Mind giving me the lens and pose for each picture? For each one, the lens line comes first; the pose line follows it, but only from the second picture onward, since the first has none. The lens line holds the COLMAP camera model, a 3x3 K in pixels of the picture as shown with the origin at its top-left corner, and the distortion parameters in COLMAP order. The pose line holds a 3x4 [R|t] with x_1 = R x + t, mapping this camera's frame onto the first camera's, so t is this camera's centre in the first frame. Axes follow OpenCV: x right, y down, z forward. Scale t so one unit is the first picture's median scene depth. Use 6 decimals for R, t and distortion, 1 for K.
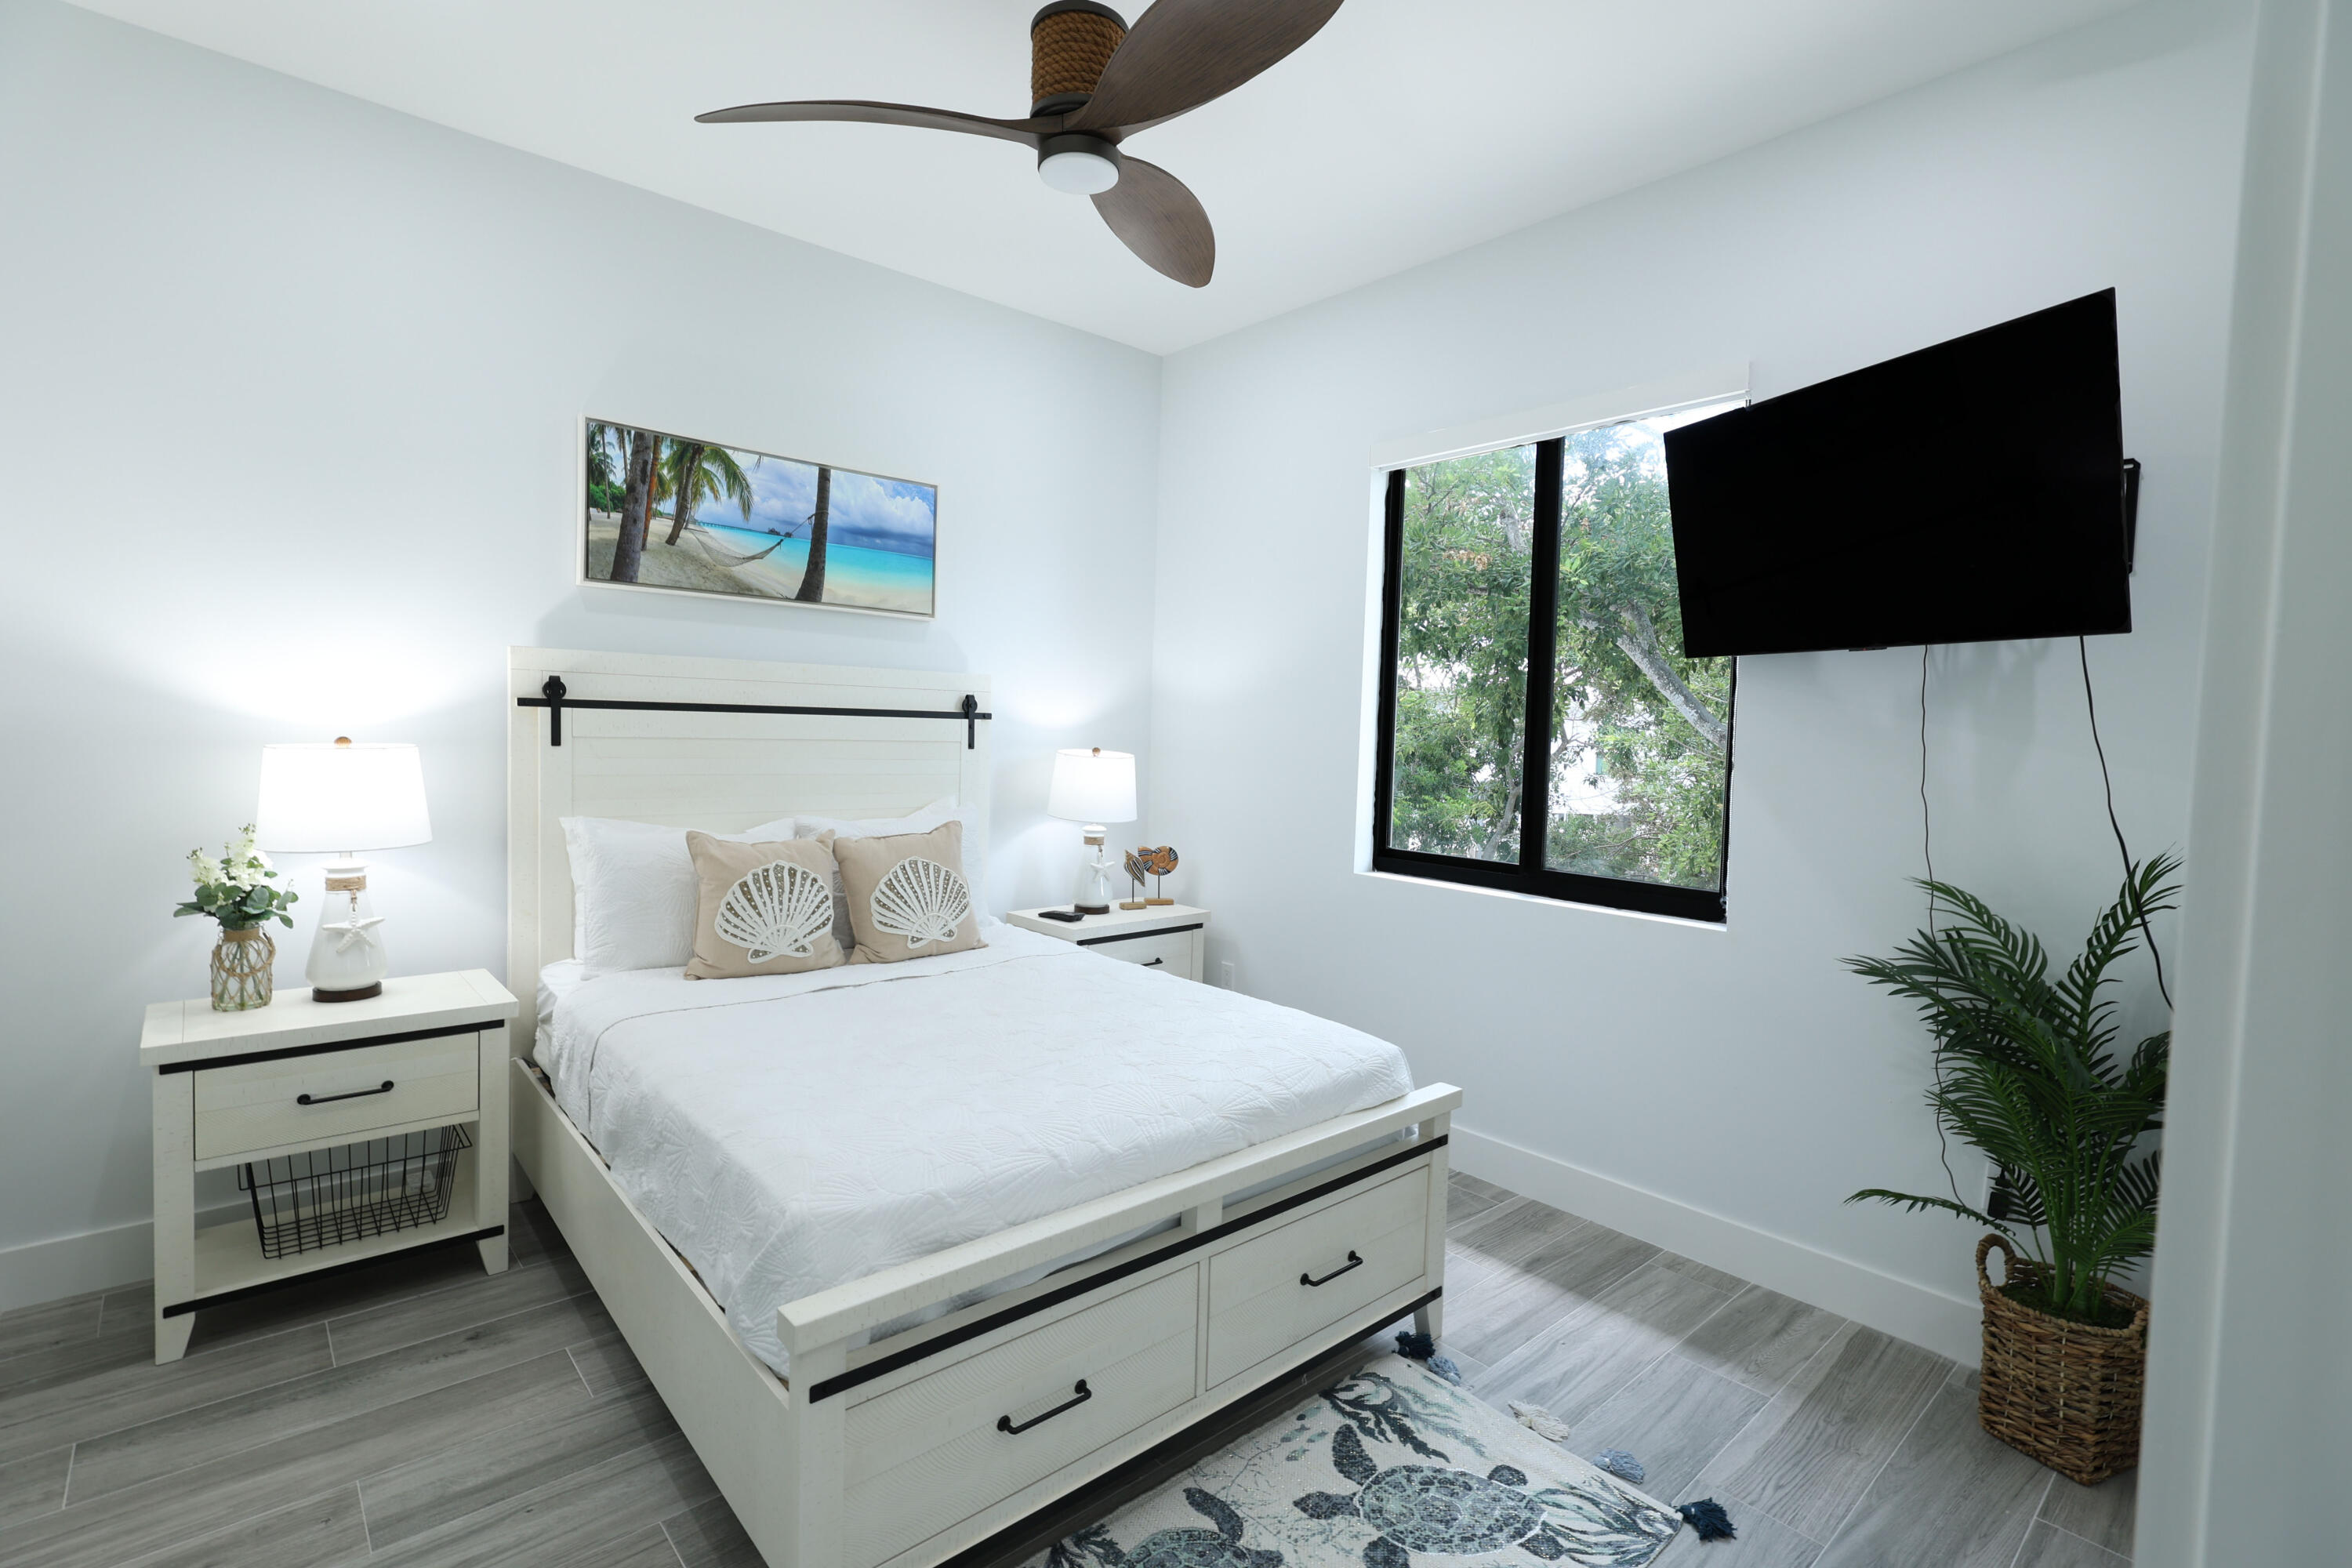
lens RADIAL K [[1076.7, 0, 1176.0], [0, 1076.7, 784.0], [0, 0, 1]] dist [-0.004348, 0.001687]
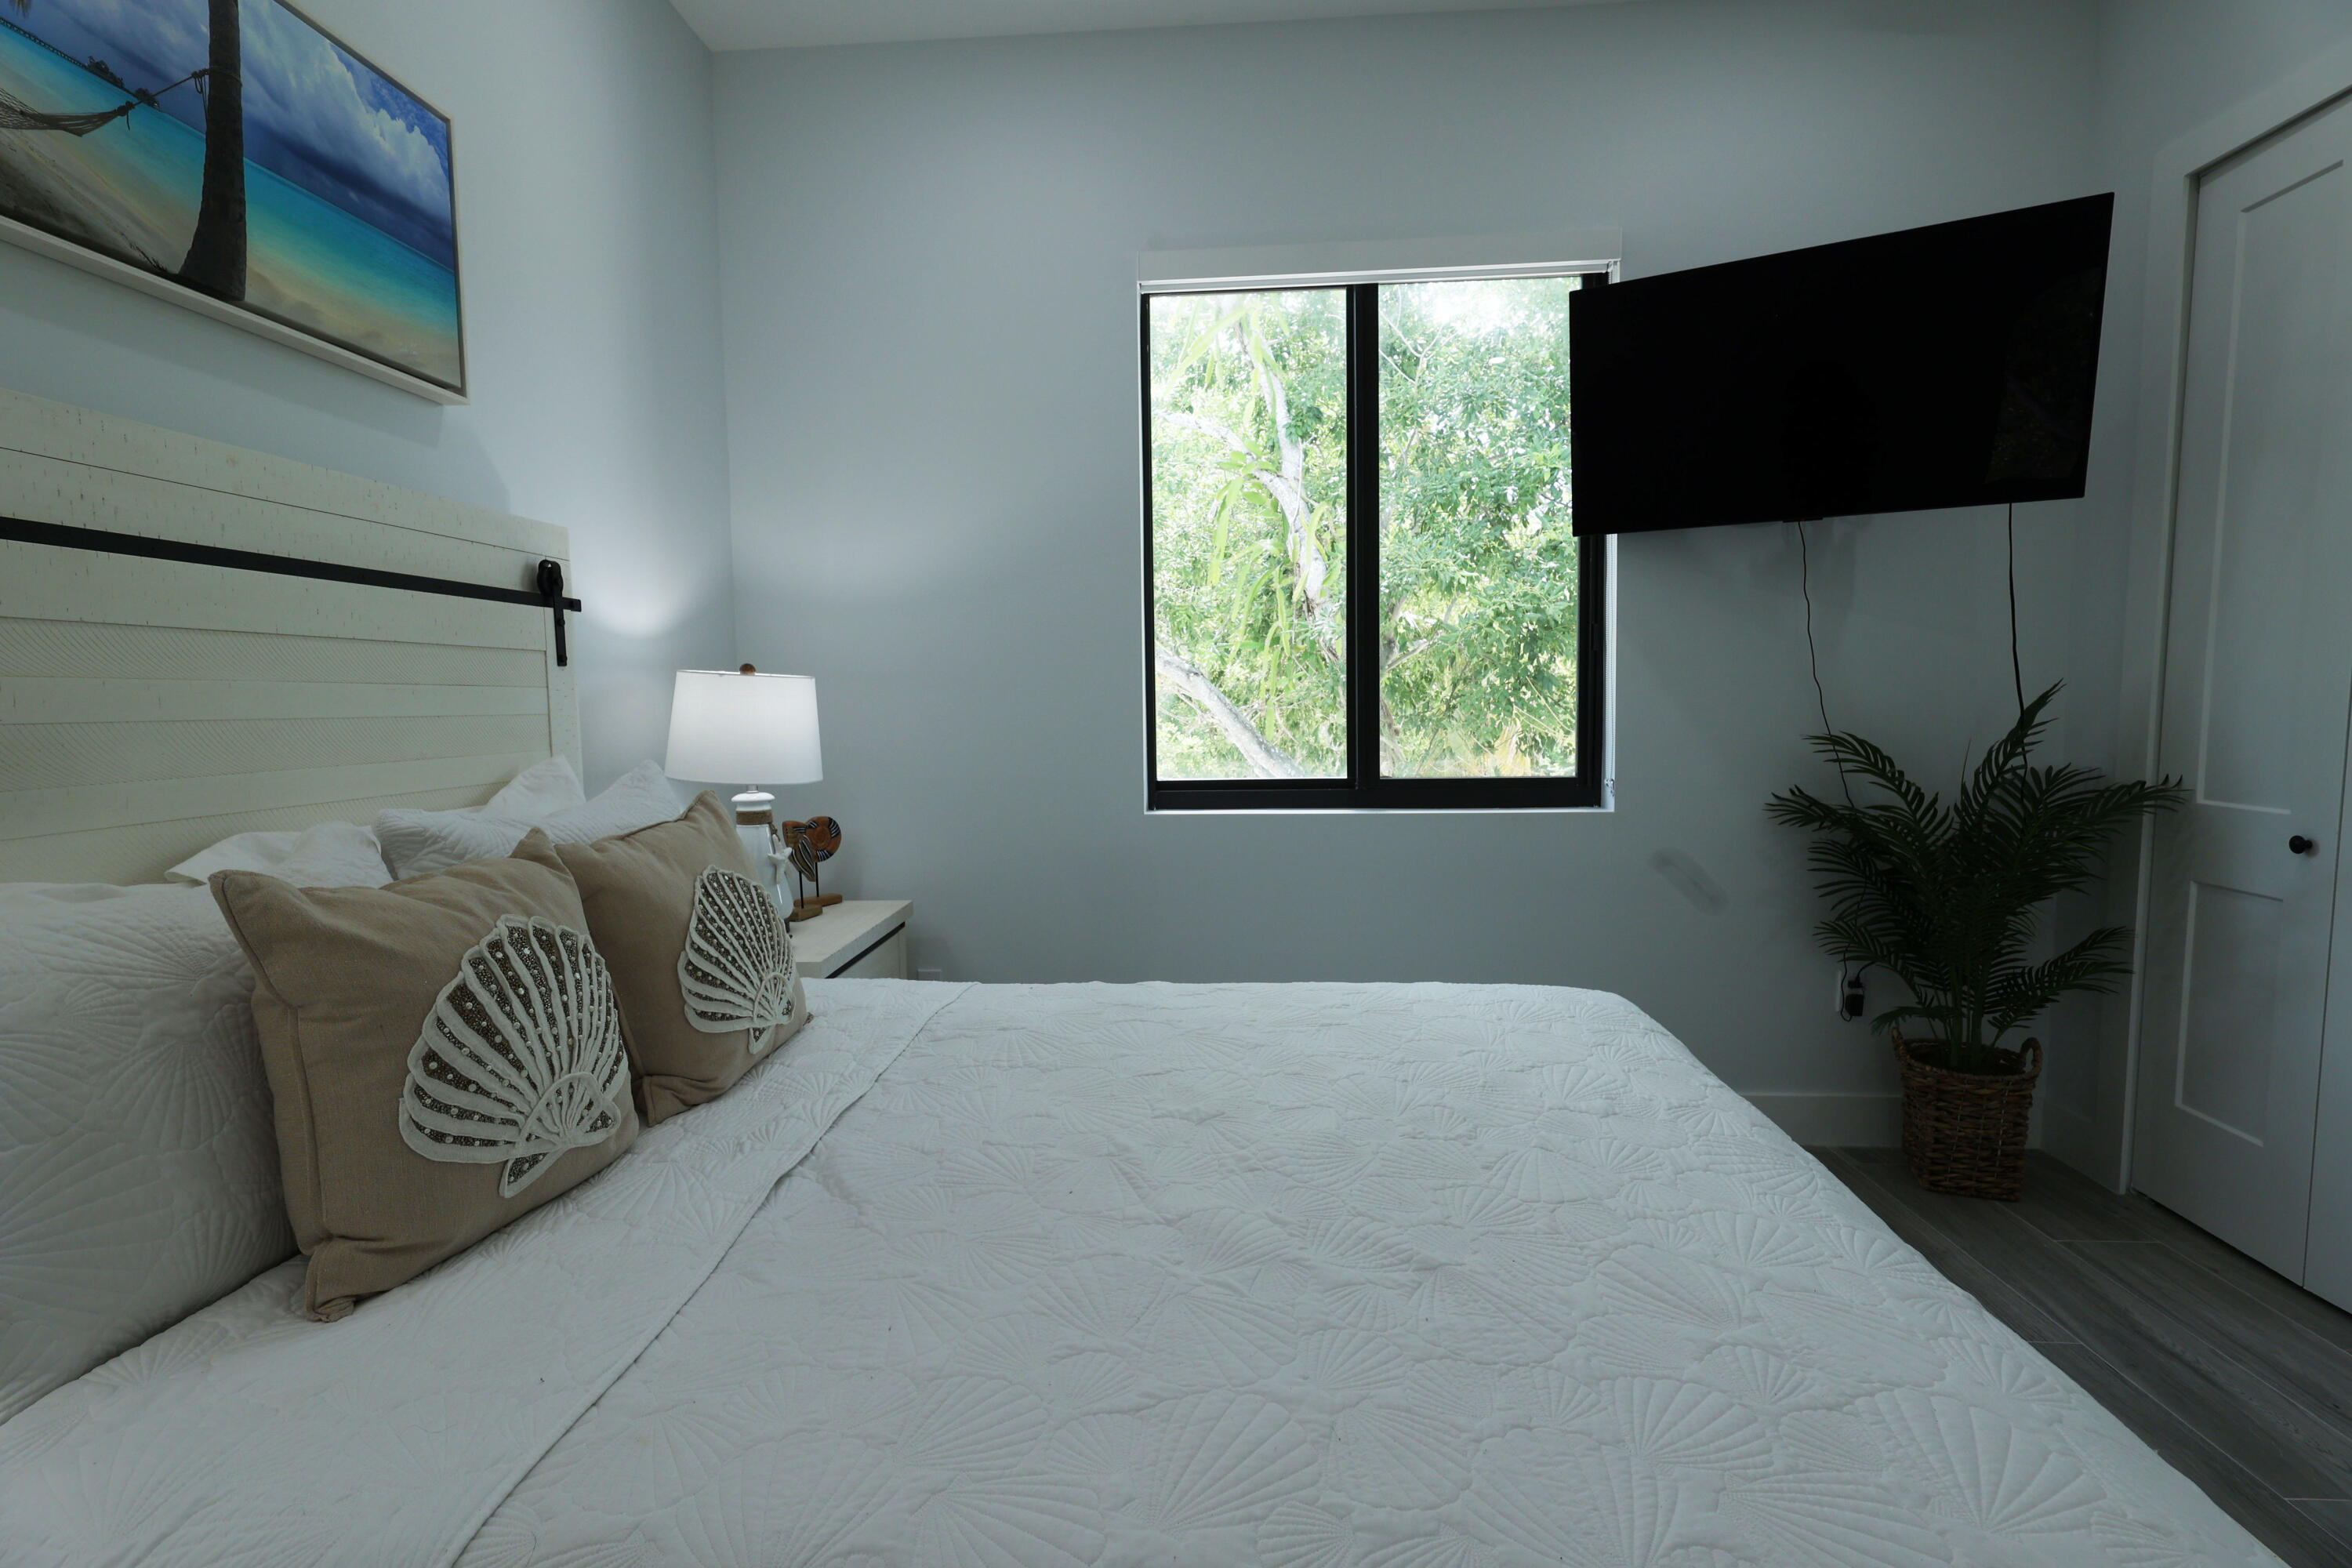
lens RADIAL K [[1076.7, 0, 1176.0], [0, 1076.7, 784.0], [0, 0, 1]] dist [-0.004348, 0.001687]
pose [[0.711043, -0.097862, 0.696306, -0.393014], [0.074196, 0.995181, 0.064101, 0.014745], [-0.699223, 0.006085, 0.714877, 0.475229]]
